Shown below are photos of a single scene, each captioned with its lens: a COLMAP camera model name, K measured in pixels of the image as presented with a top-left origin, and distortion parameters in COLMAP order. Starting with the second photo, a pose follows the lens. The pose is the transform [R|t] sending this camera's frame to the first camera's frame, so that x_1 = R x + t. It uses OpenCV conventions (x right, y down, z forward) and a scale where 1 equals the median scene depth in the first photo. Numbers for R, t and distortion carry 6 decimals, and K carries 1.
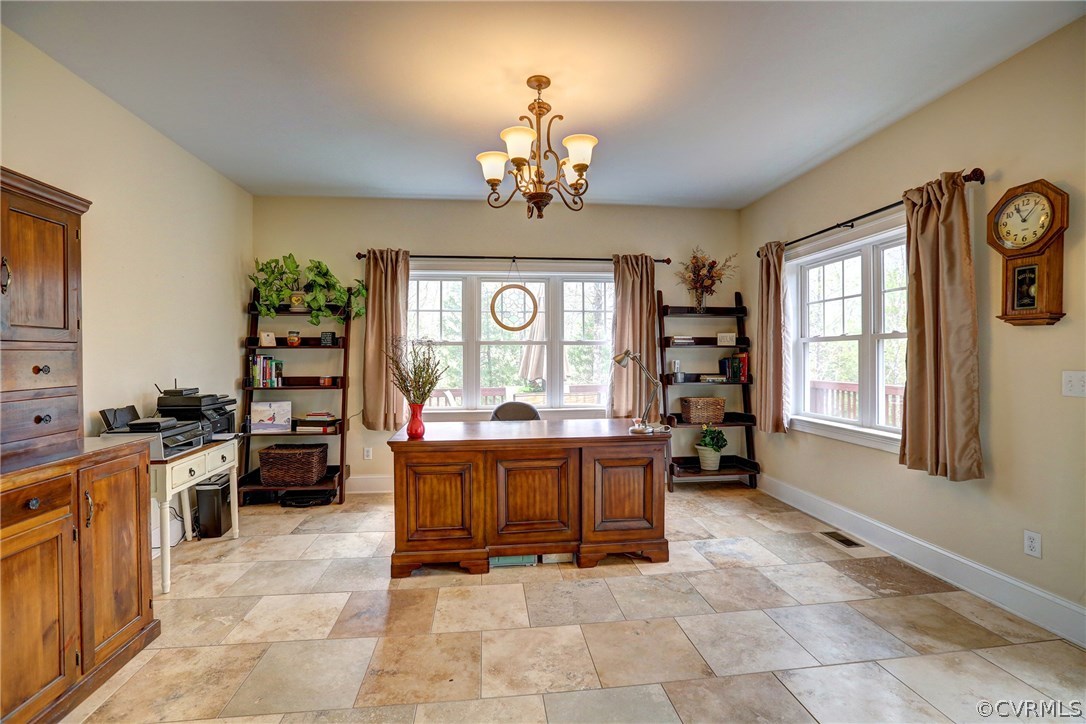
lens RADIAL K [[497.1, 0, 544.2], [0, 497.1, 356.2], [0, 0, 1]] dist [-0.055285, 0.021161]
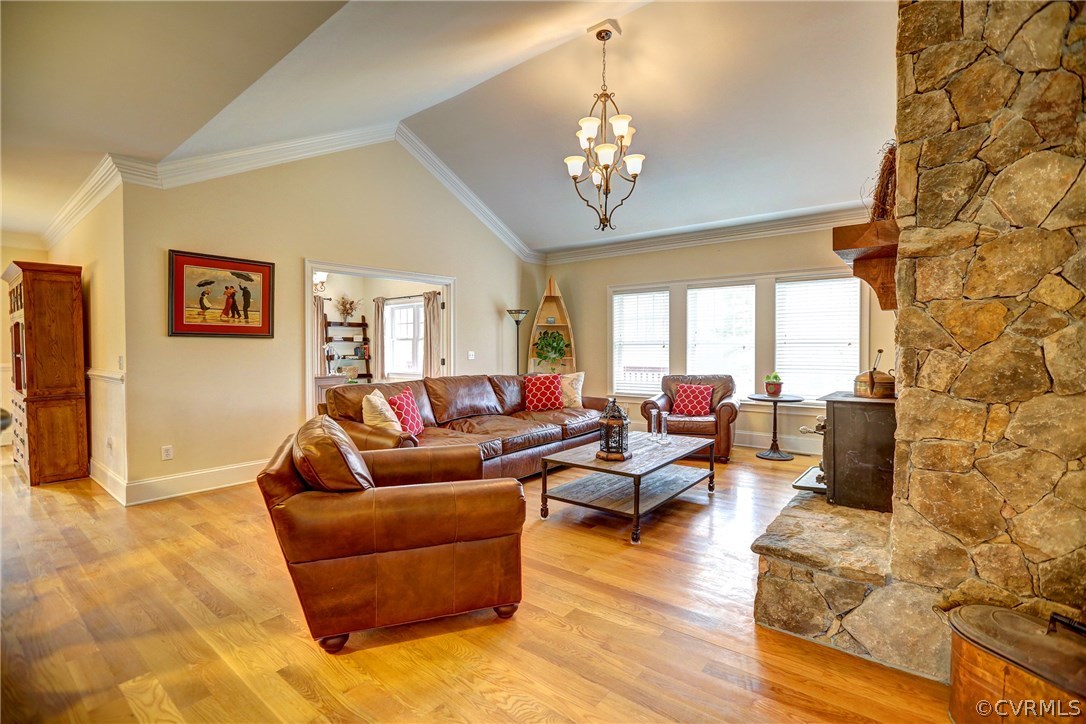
lens RADIAL K [[497.1, 0, 544.2], [0, 497.1, 356.2], [0, 0, 1]] dist [-0.055285, 0.021161]
pose [[0.713166, -0.013618, 0.700862, -0.611945], [0.003298, 0.999865, 0.016072, 0.011311], [-0.700987, -0.009151, 0.713115, -1.192039]]
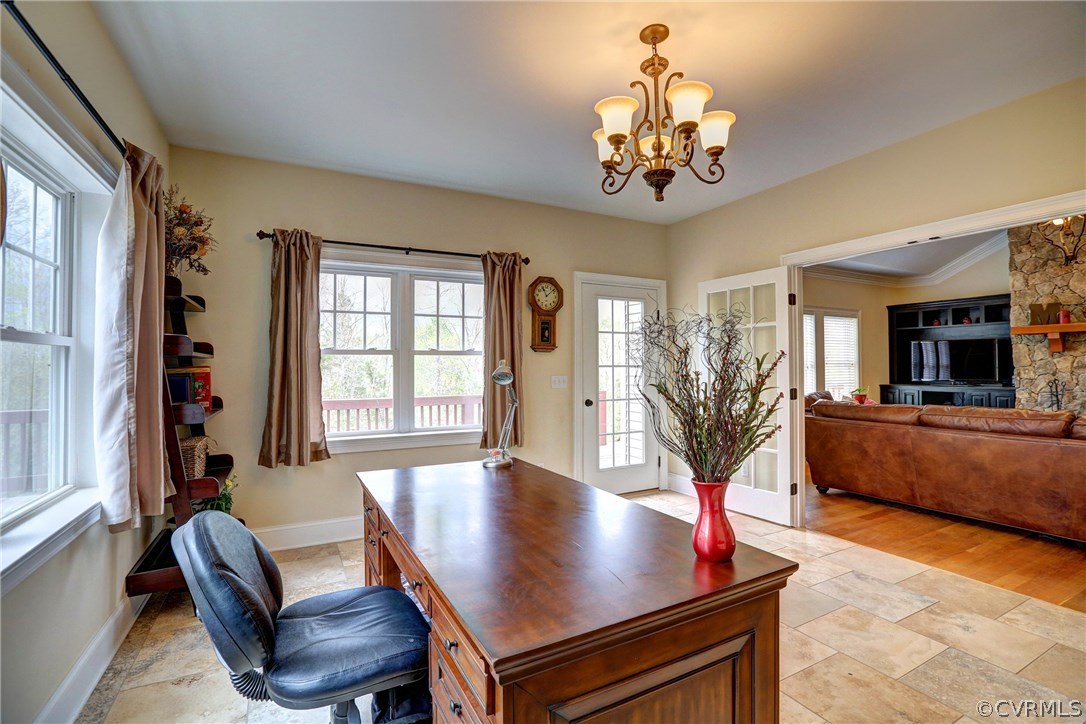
lens RADIAL K [[497.1, 0, 544.2], [0, 497.1, 356.2], [0, 0, 1]] dist [-0.055285, 0.021161]
pose [[-0.362429, 0.013381, 0.931915, -0.425560], [0.003951, 0.999910, -0.012821, -0.011974], [-0.932003, -0.000964, -0.362449, 0.907038]]
